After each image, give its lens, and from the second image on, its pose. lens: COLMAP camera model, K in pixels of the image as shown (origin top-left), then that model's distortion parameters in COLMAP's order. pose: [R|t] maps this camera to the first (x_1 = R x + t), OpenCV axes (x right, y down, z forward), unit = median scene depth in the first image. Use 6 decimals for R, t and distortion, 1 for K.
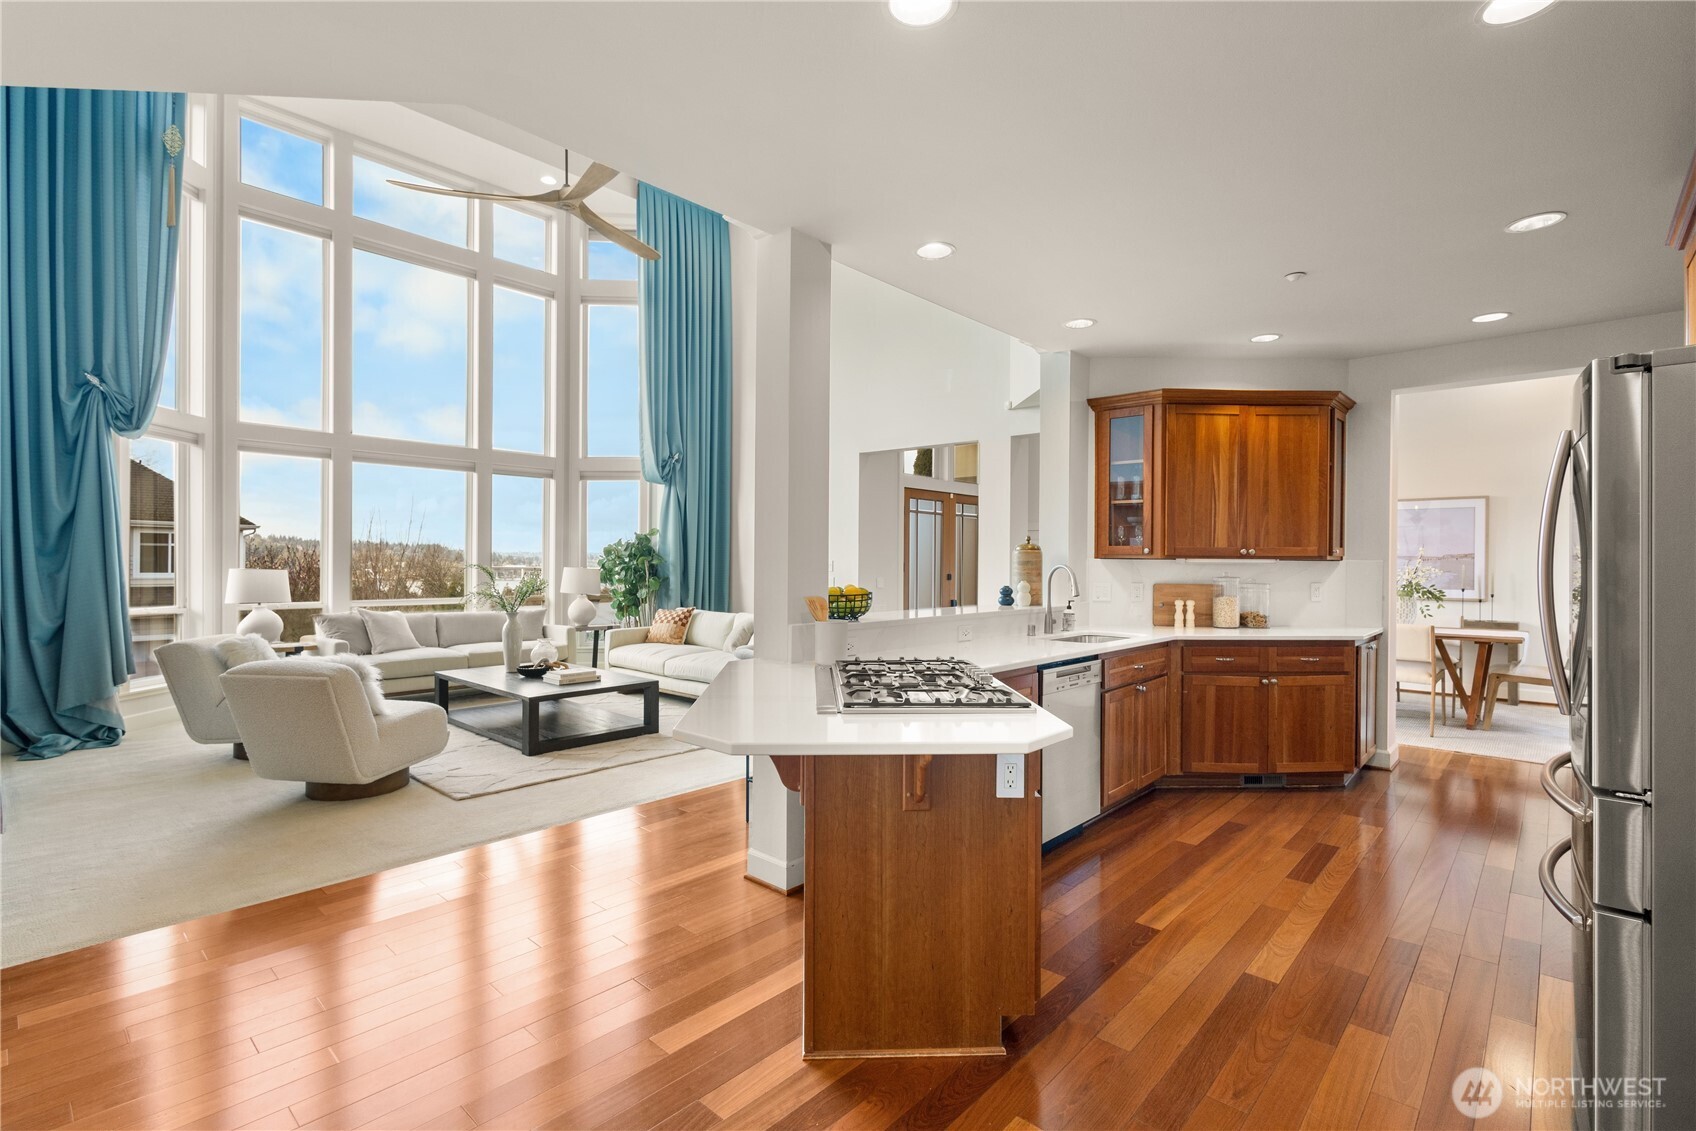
lens RADIAL K [[779.2, 0, 844.6], [0, 779.2, 558.0], [0, 0, 1]] dist [0.014678, -0.005136]
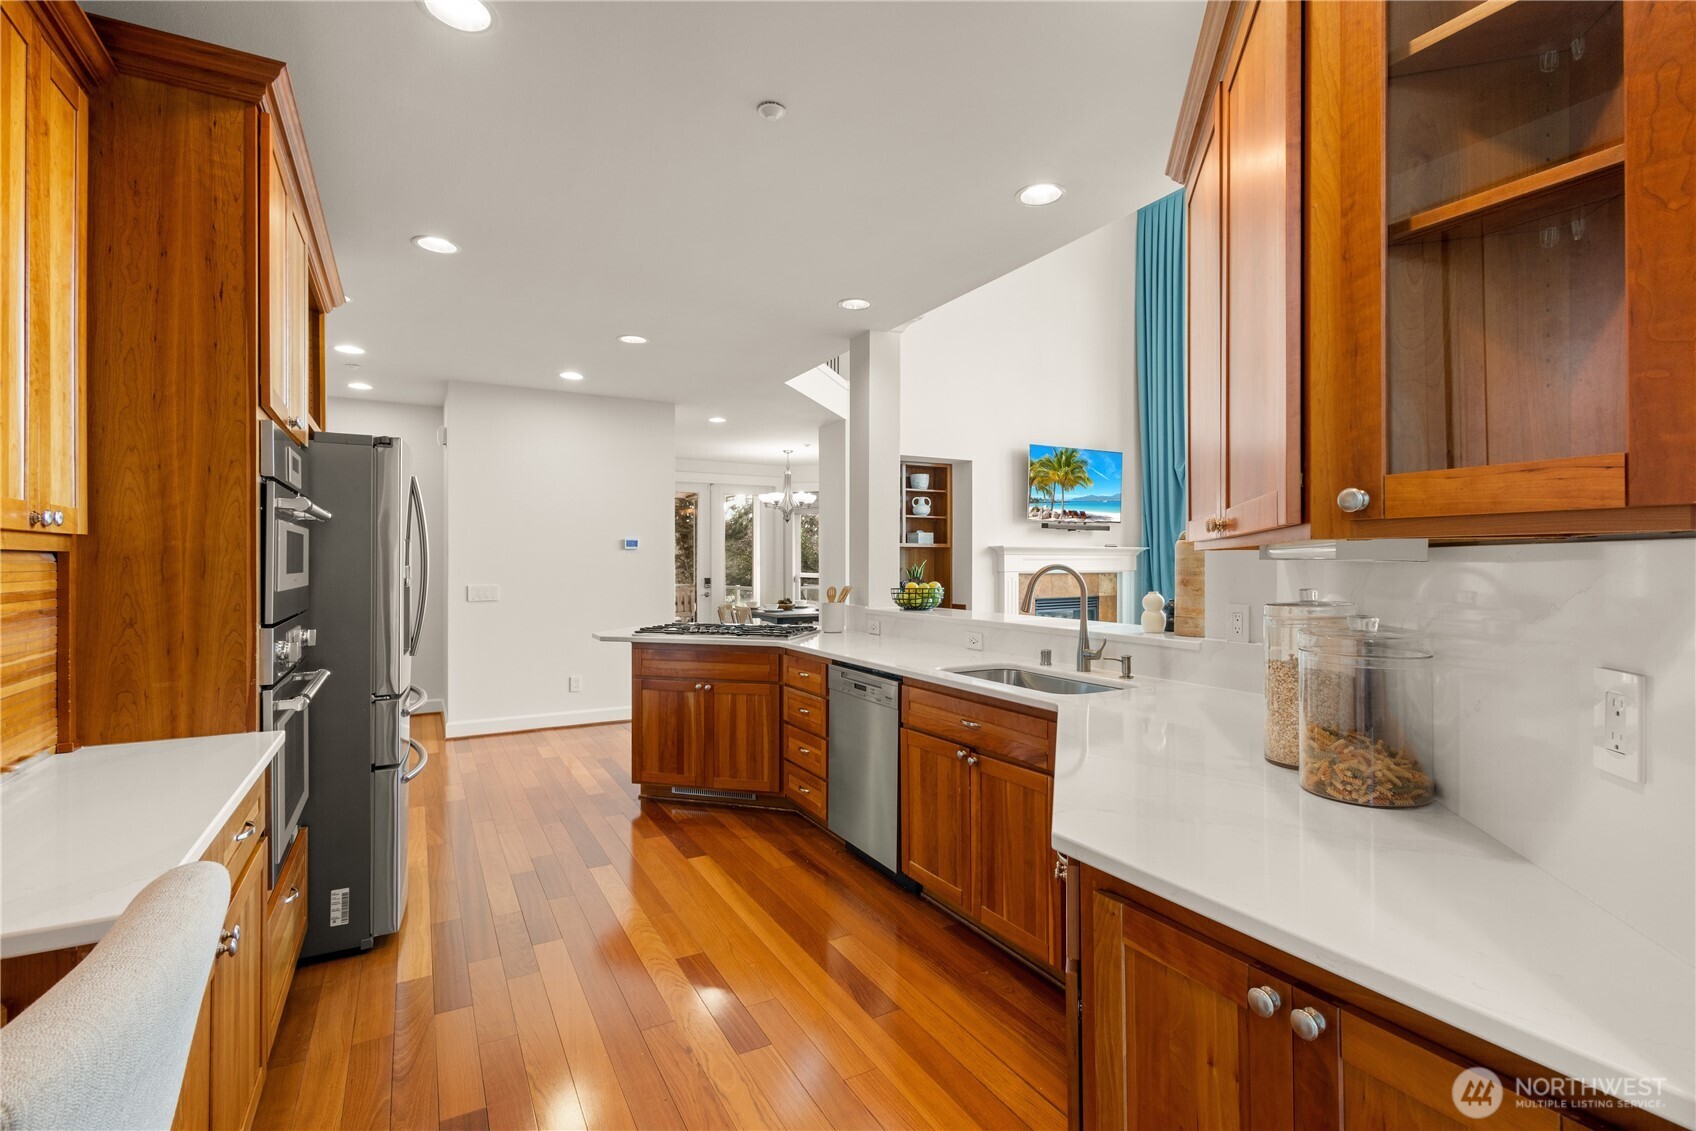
lens RADIAL K [[776.8, 0, 846.7], [0, 776.8, 562.6], [0, 0, 1]] dist [0.000736, 0.006482]
pose [[-0.316882, -0.006330, -0.948444, 0.711734], [0.004508, 0.999956, -0.008179, 0.008193], [0.948454, -0.006867, -0.316840, 0.777958]]
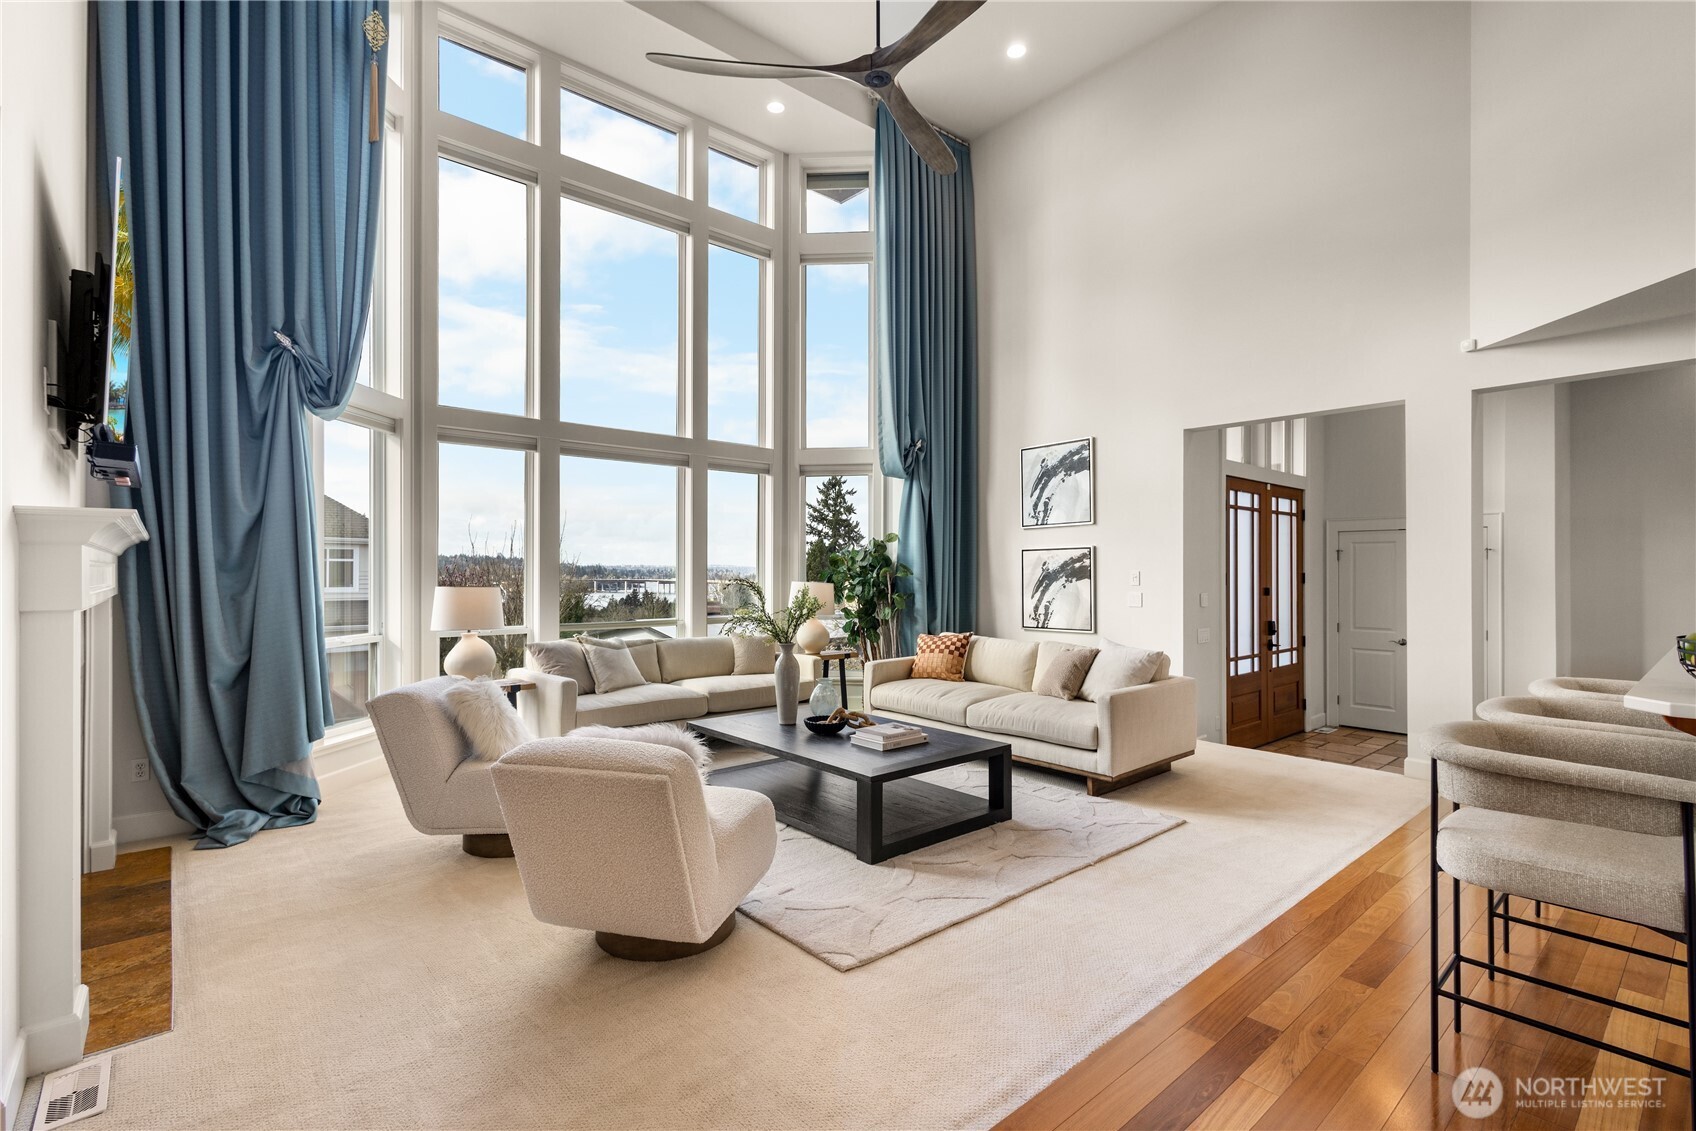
lens RADIAL K [[776.8, 0, 846.7], [0, 776.8, 562.6], [0, 0, 1]] dist [0.000736, 0.006482]
pose [[0.993525, -0.007994, -0.113334, -0.303500], [0.007027, 0.999935, -0.008933, -0.000471], [0.113398, 0.008078, 0.993517, 0.288500]]
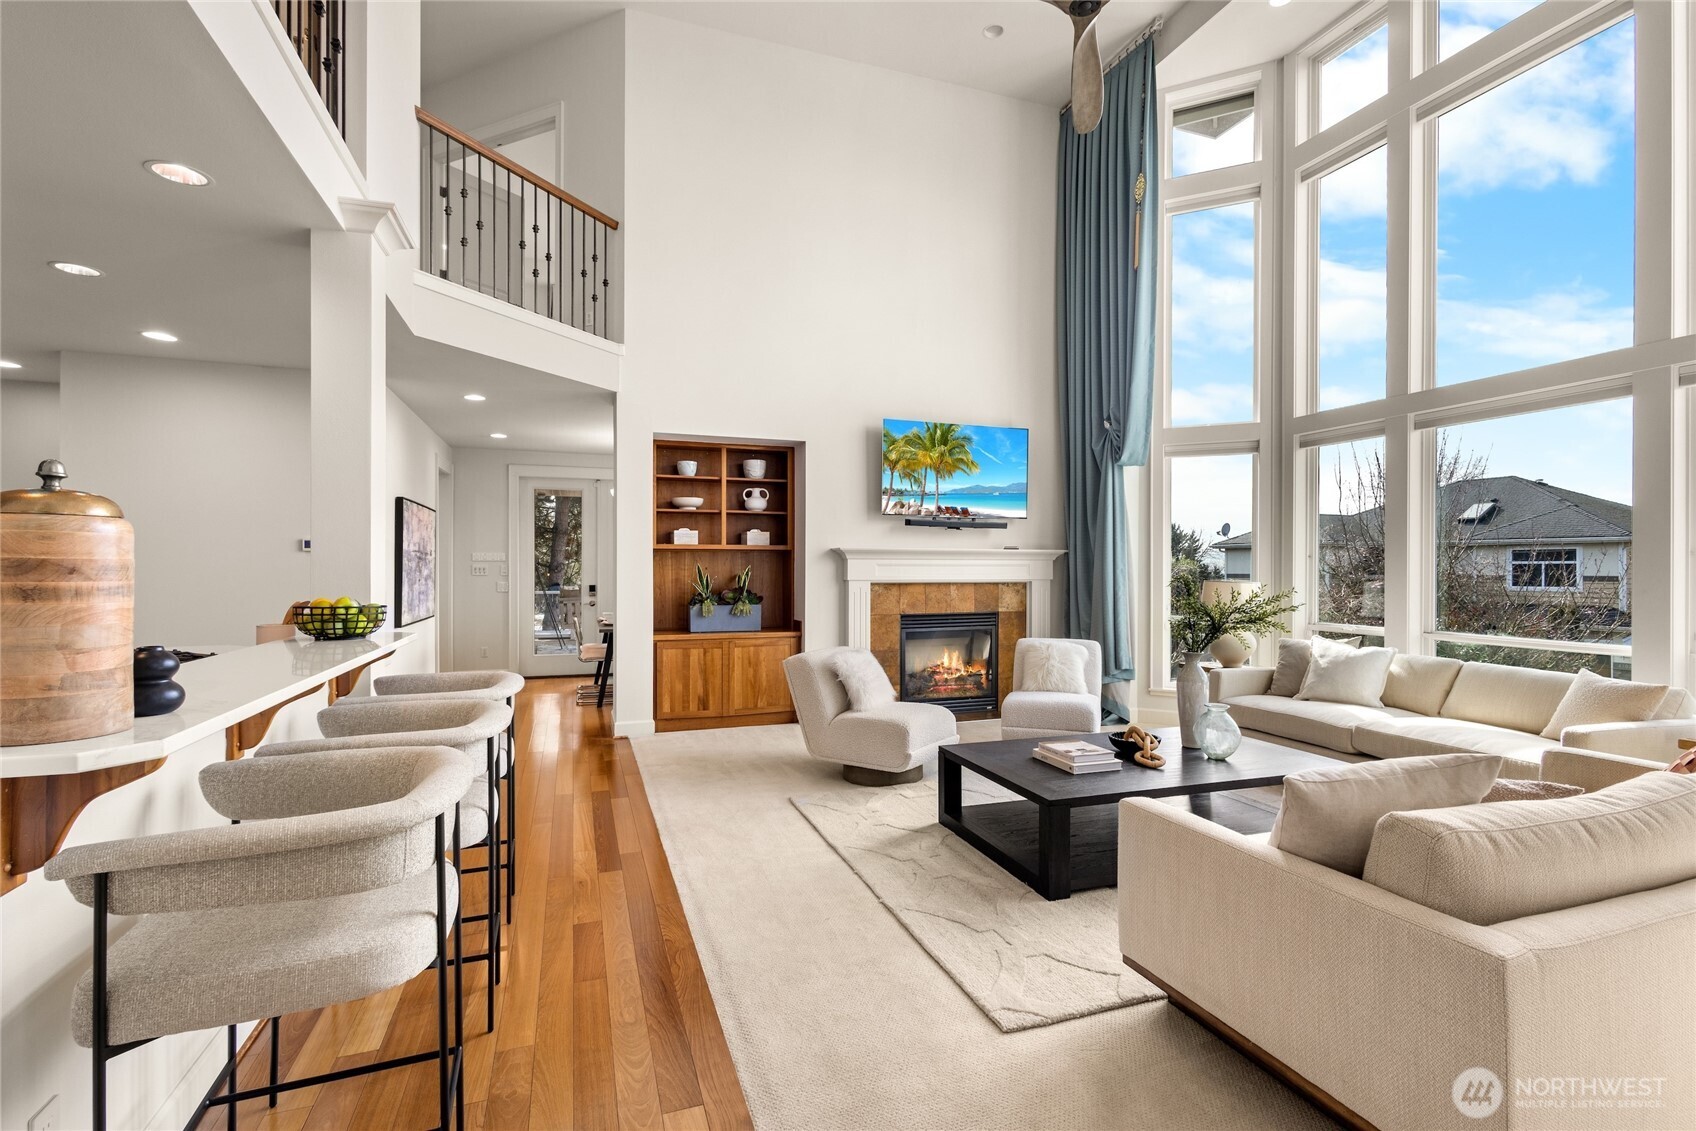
lens RADIAL K [[776.8, 0, 846.7], [0, 776.8, 562.6], [0, 0, 1]] dist [0.000736, 0.006482]
pose [[-0.470564, -0.014579, -0.882245, 0.281240], [-0.000688, 0.999869, -0.016155, 0.006727], [0.882365, -0.006995, -0.470513, 1.117416]]
